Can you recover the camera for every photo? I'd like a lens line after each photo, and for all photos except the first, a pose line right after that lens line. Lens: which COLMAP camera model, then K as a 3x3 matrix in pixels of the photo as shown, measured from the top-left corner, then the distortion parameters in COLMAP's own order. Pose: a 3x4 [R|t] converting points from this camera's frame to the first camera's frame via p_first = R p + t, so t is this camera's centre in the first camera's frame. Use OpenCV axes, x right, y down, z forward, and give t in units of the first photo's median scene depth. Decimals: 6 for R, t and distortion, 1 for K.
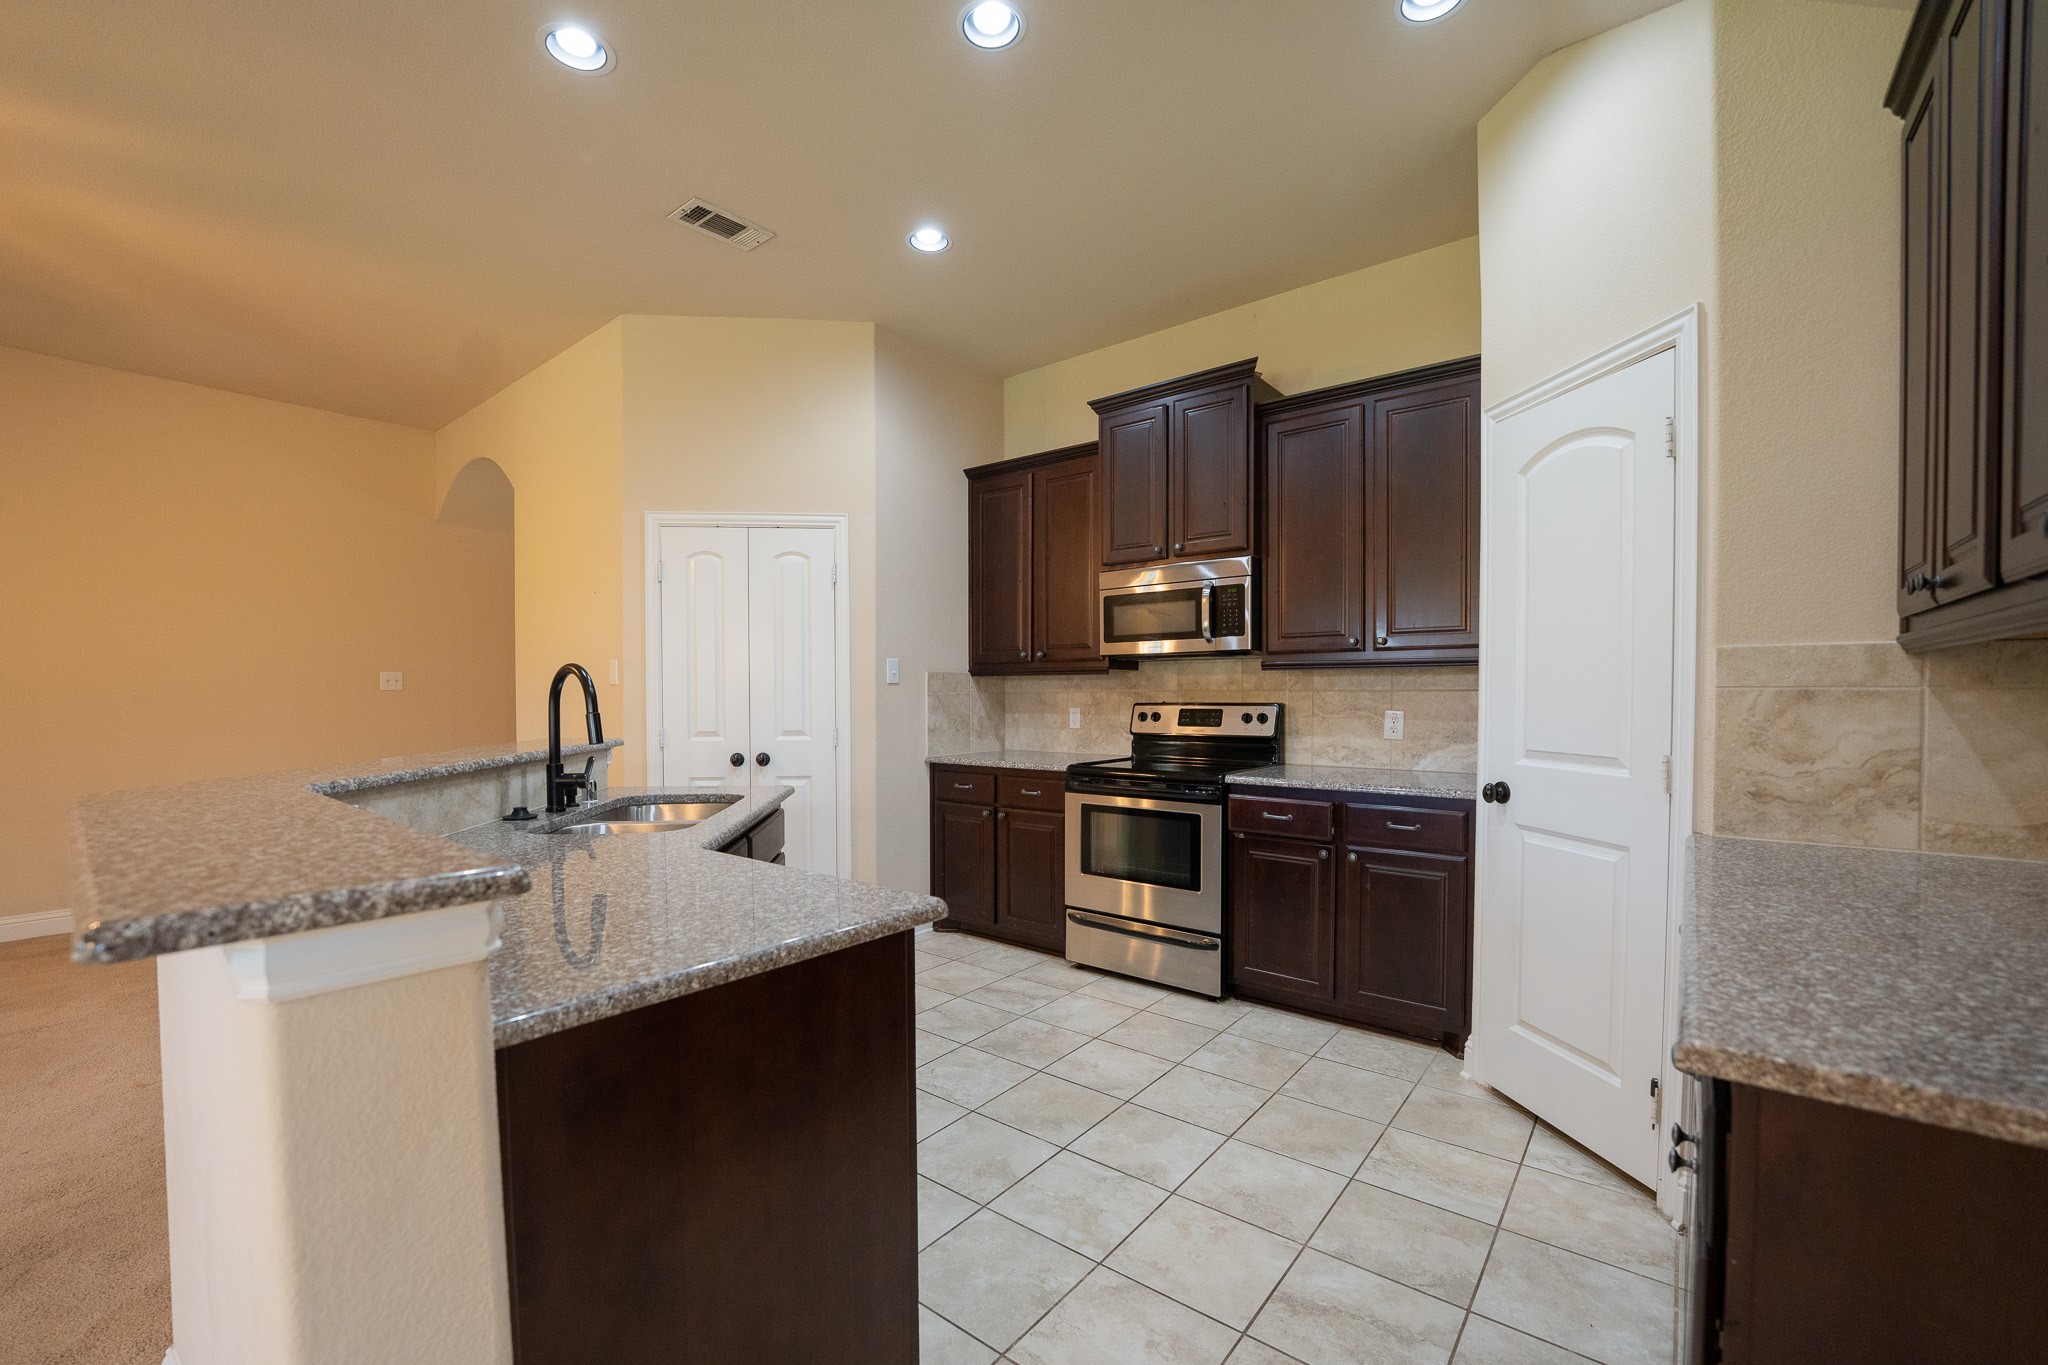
lens RADIAL K [[839.6, 0, 1024.0], [0, 839.6, 682.5], [0, 0, 1]] dist [-0.000555, -0.000089]
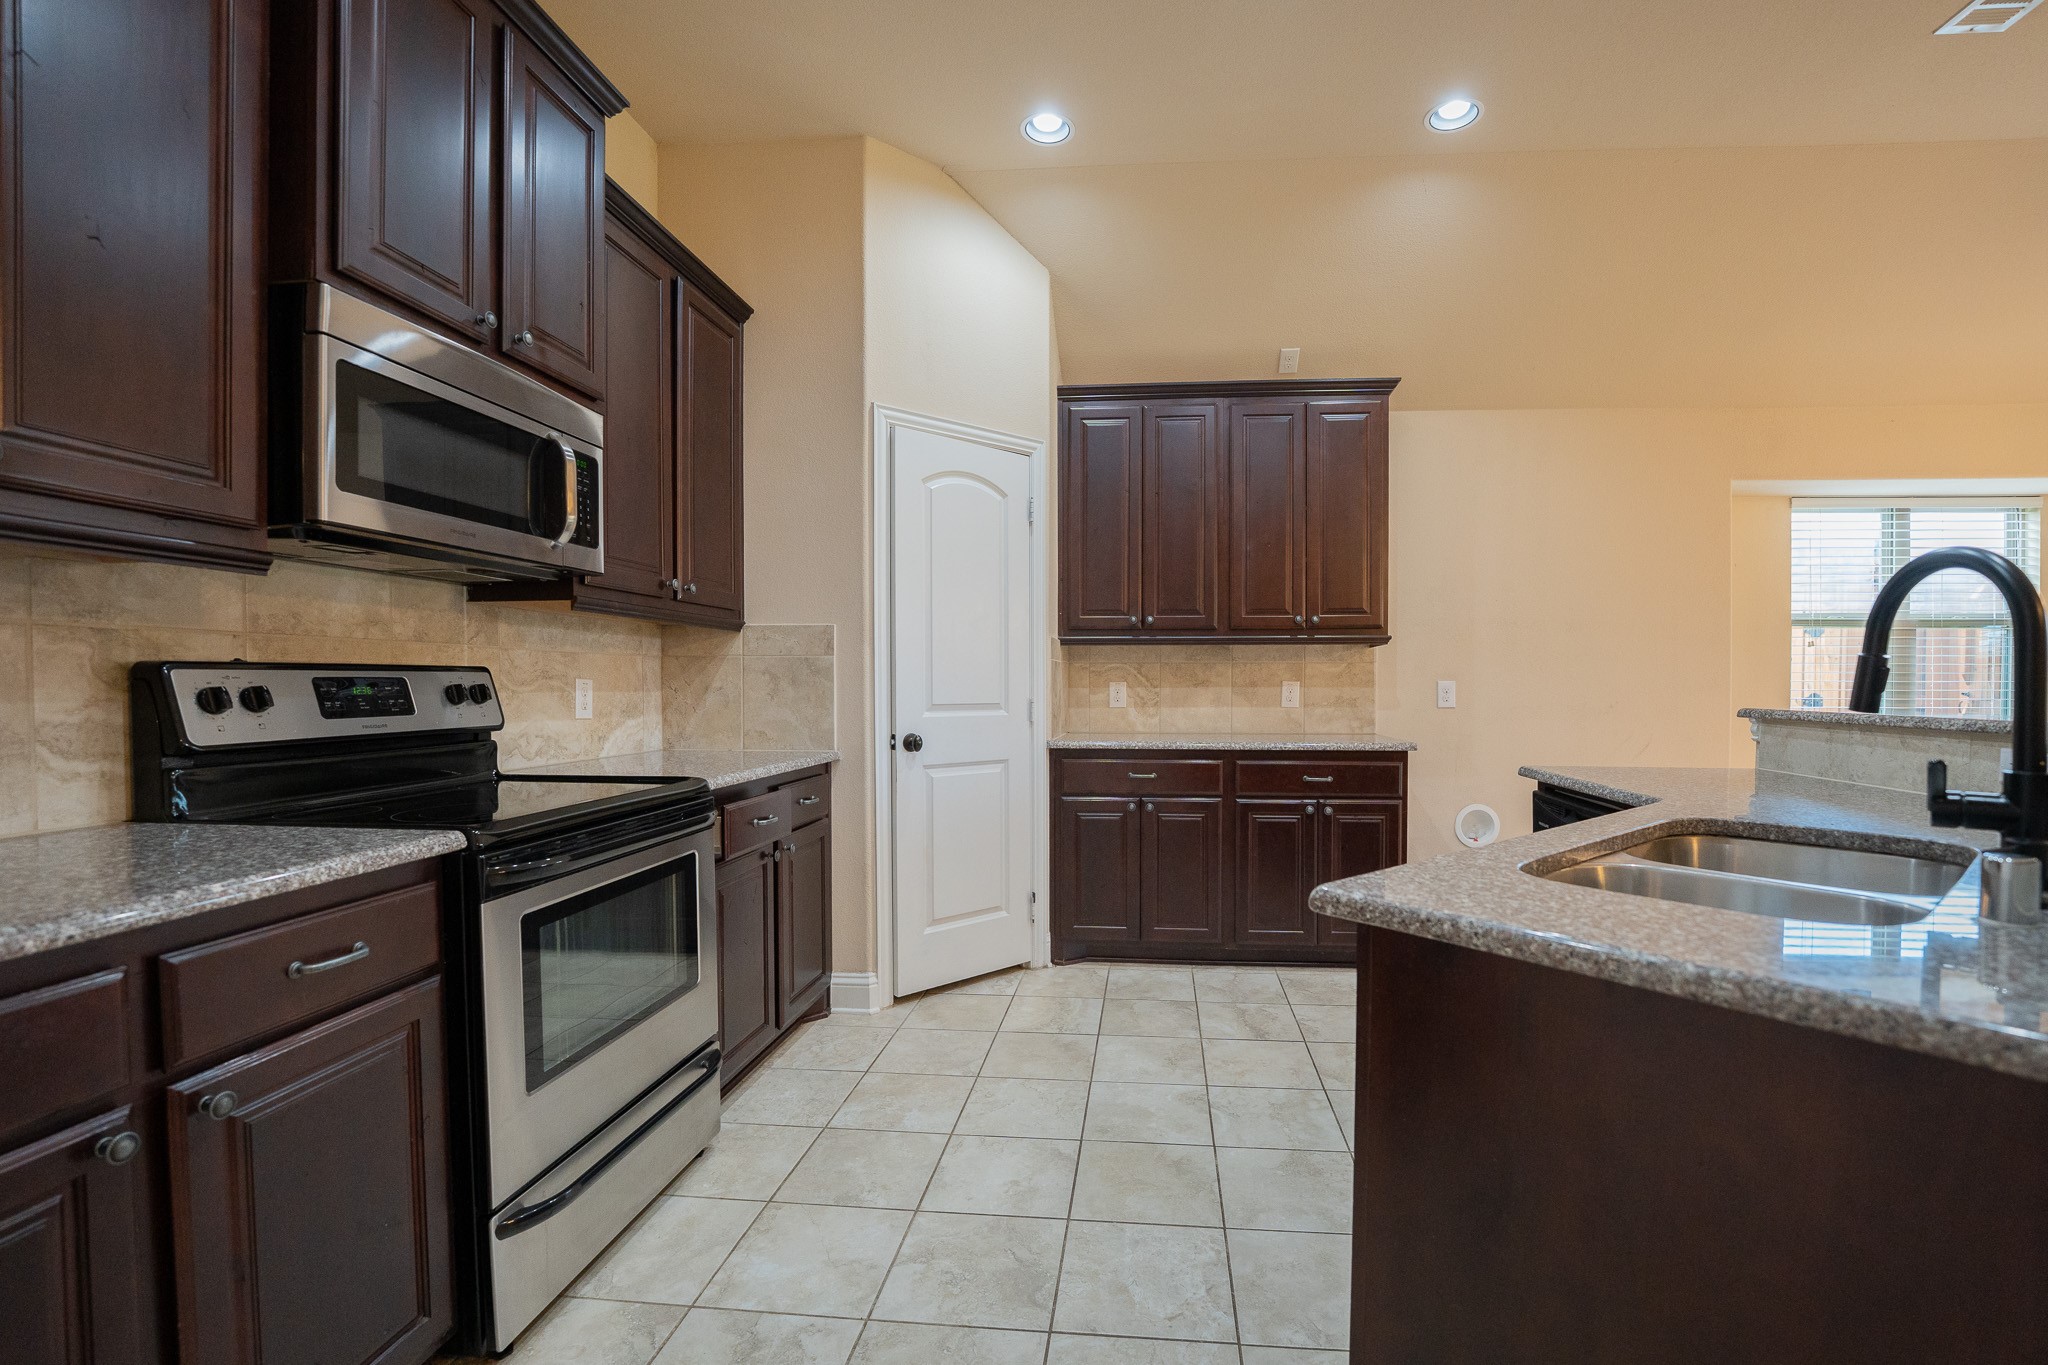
lens RADIAL K [[950.3, 0, 1024.0], [0, 950.3, 682.5], [0, 0, 1]] dist [-0.000140, -0.000051]
pose [[-0.536680, 0.002203, 0.843783, -0.462865], [-0.011345, 0.999887, -0.009827, 0.040351], [-0.843710, -0.014847, -0.536594, 1.125203]]
